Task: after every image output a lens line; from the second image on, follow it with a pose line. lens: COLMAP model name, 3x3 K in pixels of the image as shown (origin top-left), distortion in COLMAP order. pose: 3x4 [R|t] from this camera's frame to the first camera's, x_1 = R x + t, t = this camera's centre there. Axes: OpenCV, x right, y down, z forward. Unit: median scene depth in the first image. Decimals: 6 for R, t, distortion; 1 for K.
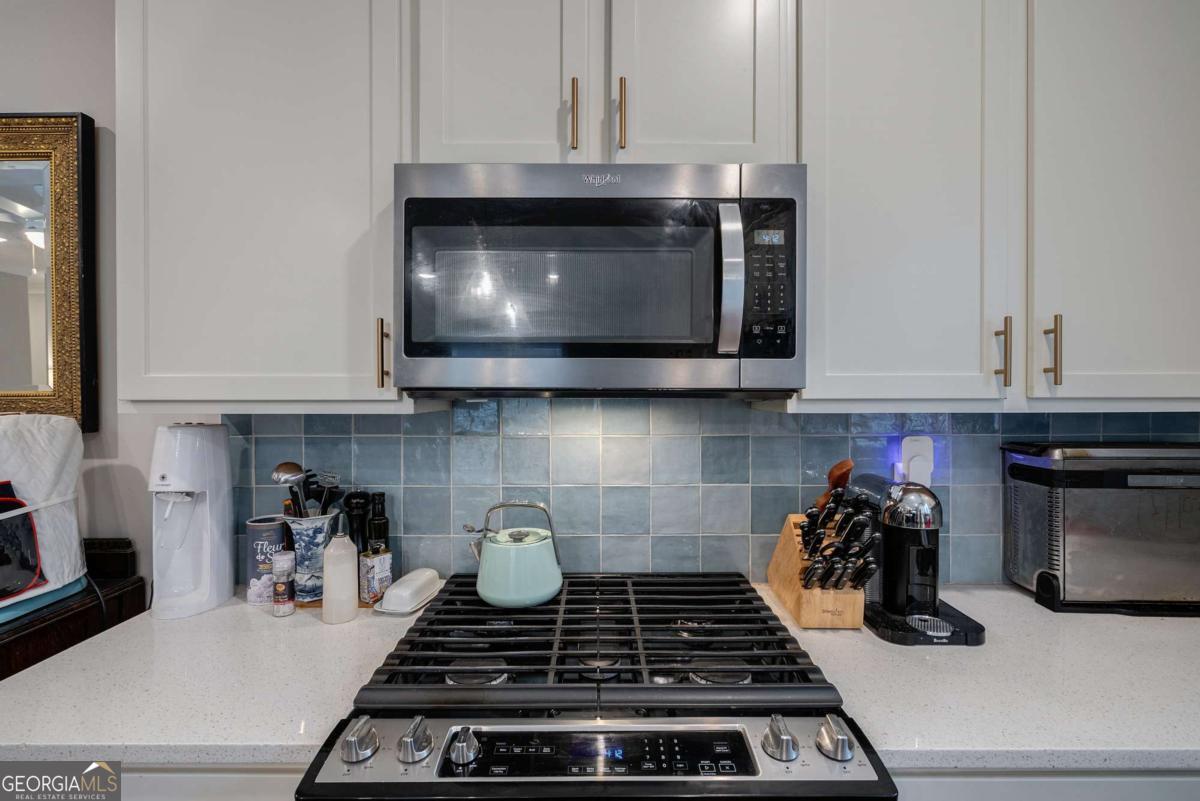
lens RADIAL K [[542.6, 0, 603.4], [0, 542.6, 396.0], [0, 0, 1]] dist [-0.001241, -0.000470]
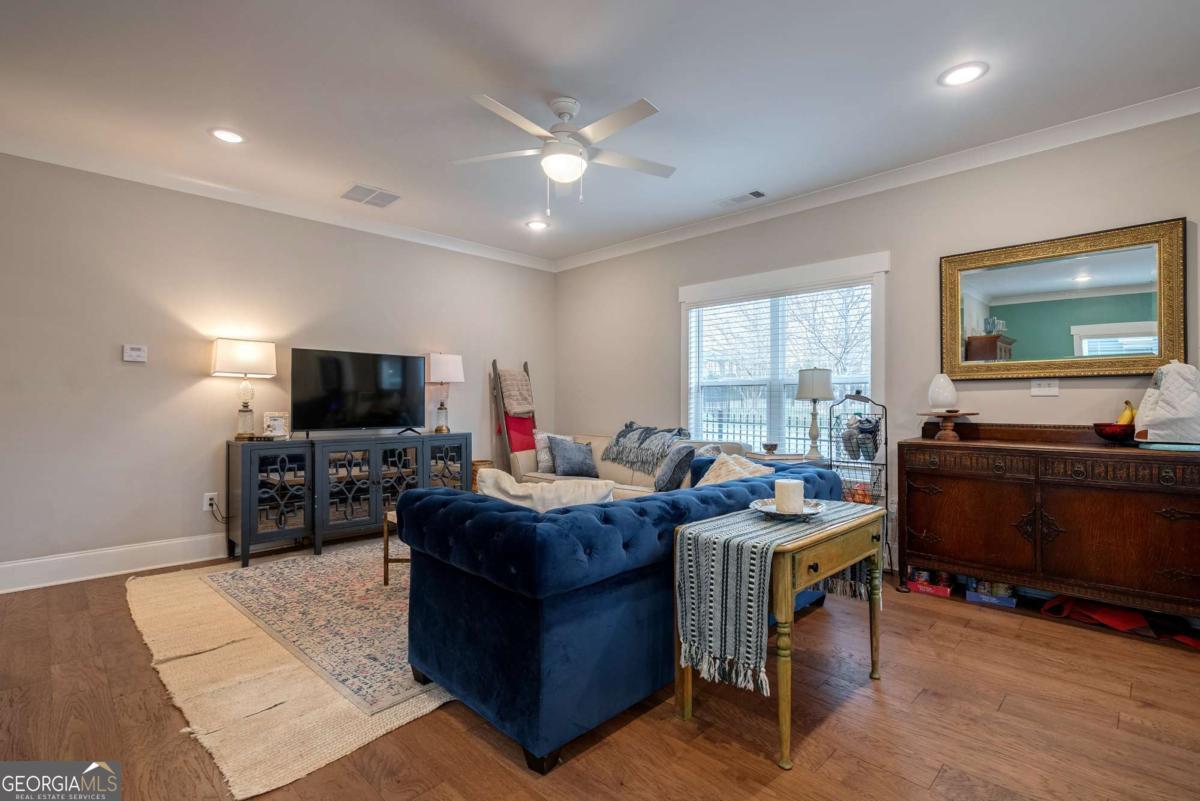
lens RADIAL K [[559.0, 0, 600.0], [0, 559.0, 400.5], [0, 0, 1]] dist [-0.001052, -0.000256]
pose [[0.712221, 0.001715, -0.701953, -1.183562], [-0.010294, 0.999915, -0.008002, 0.230847], [0.701880, 0.012925, 0.712178, -2.272047]]
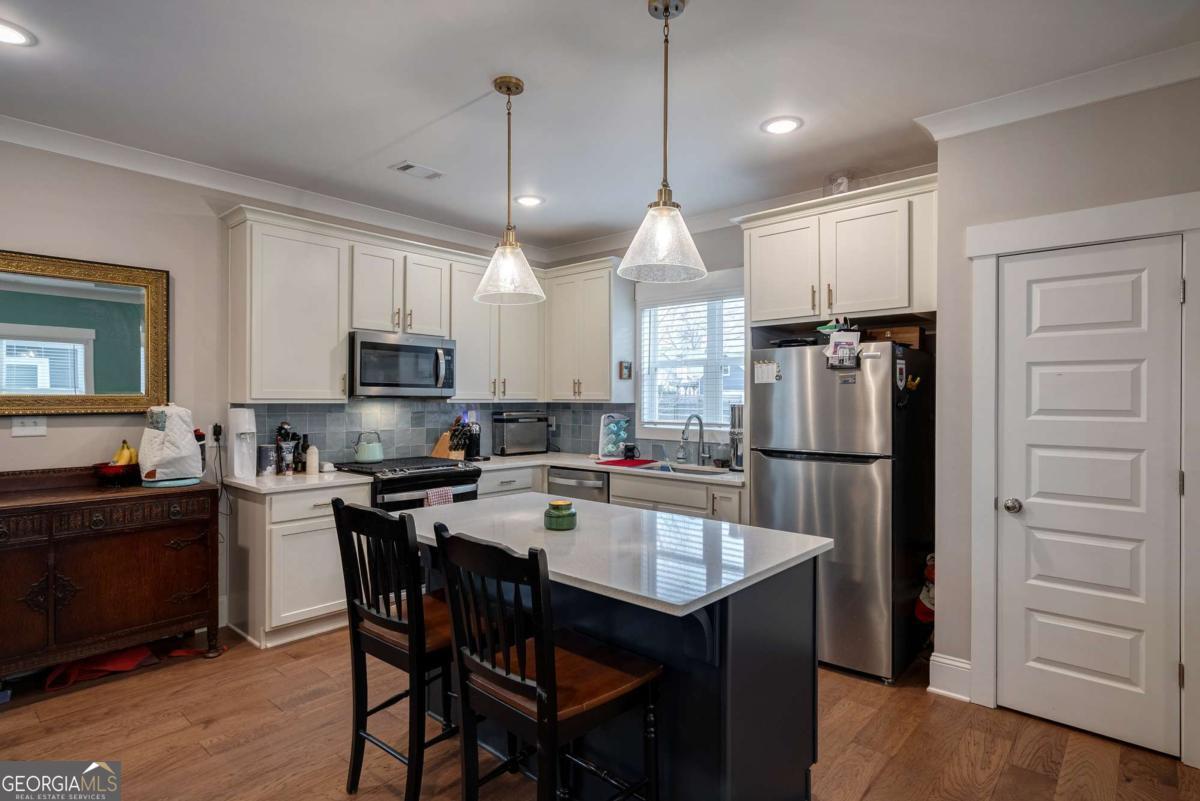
lens RADIAL K [[627.7, 0, 599.3], [0, 627.7, 401.8], [0, 0, 1]] dist [0.003116, 0.000366]
pose [[0.660760, 0.000502, 0.750597, -1.943036], [-0.000038, 1.000000, -0.000635, 0.024682], [-0.750597, 0.000391, 0.660760, -2.306130]]
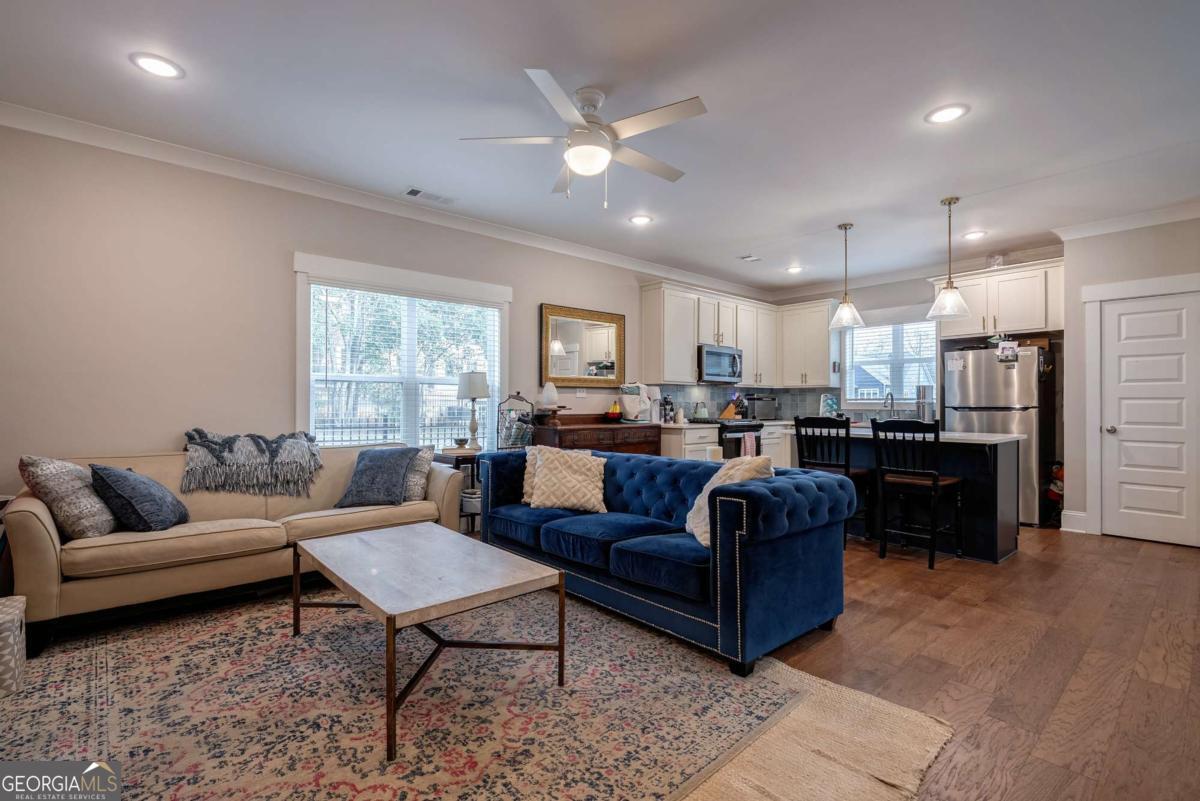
lens RADIAL K [[546.2, 0, 601.3], [0, 546.2, 402.1], [0, 0, 1]] dist [-0.001778, -0.000401]
pose [[0.748950, 0.007055, 0.662589, -4.495351], [-0.000495, 0.999949, -0.010088, 0.248212], [-0.662626, 0.007227, 0.748916, -2.425499]]
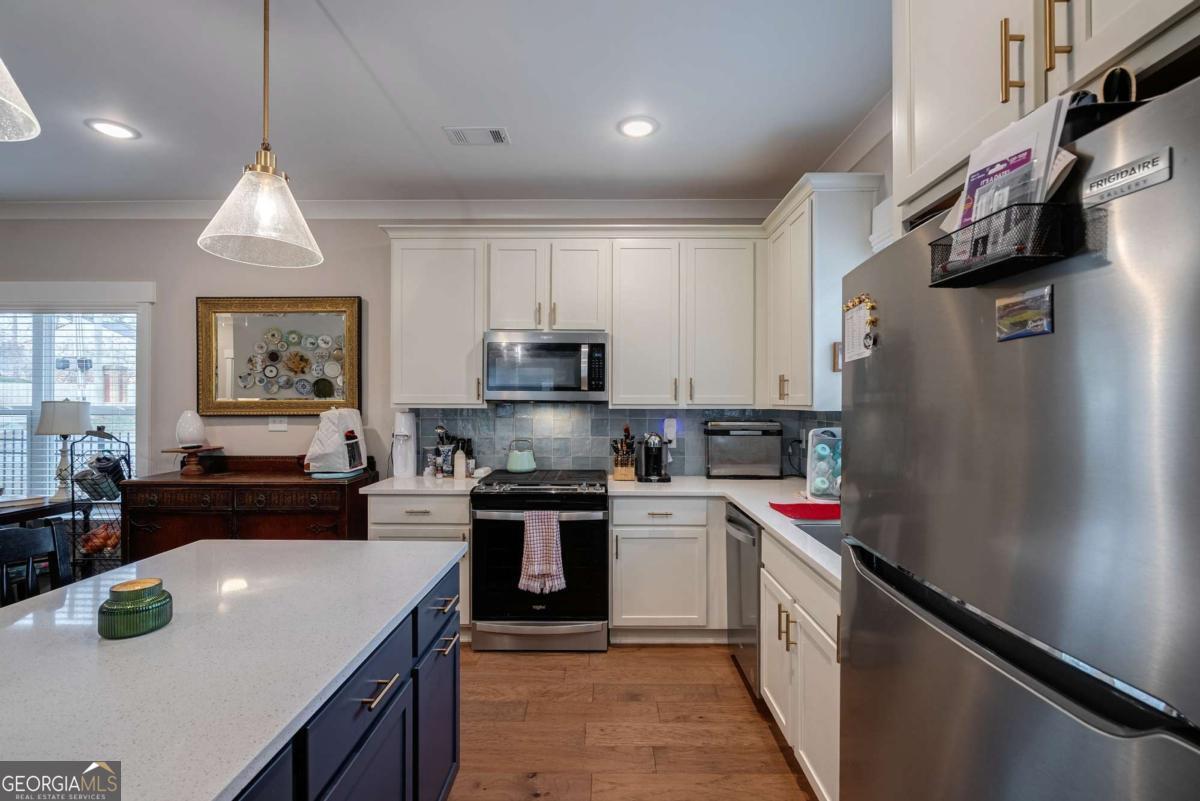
lens RADIAL K [[546.2, 0, 601.3], [0, 546.2, 402.1], [0, 0, 1]] dist [-0.001778, -0.000401]
pose [[0.999915, 0.005449, -0.011834, 0.300382], [-0.005538, 0.999956, -0.007521, 0.015681], [0.011792, 0.007586, 0.999902, -1.879766]]
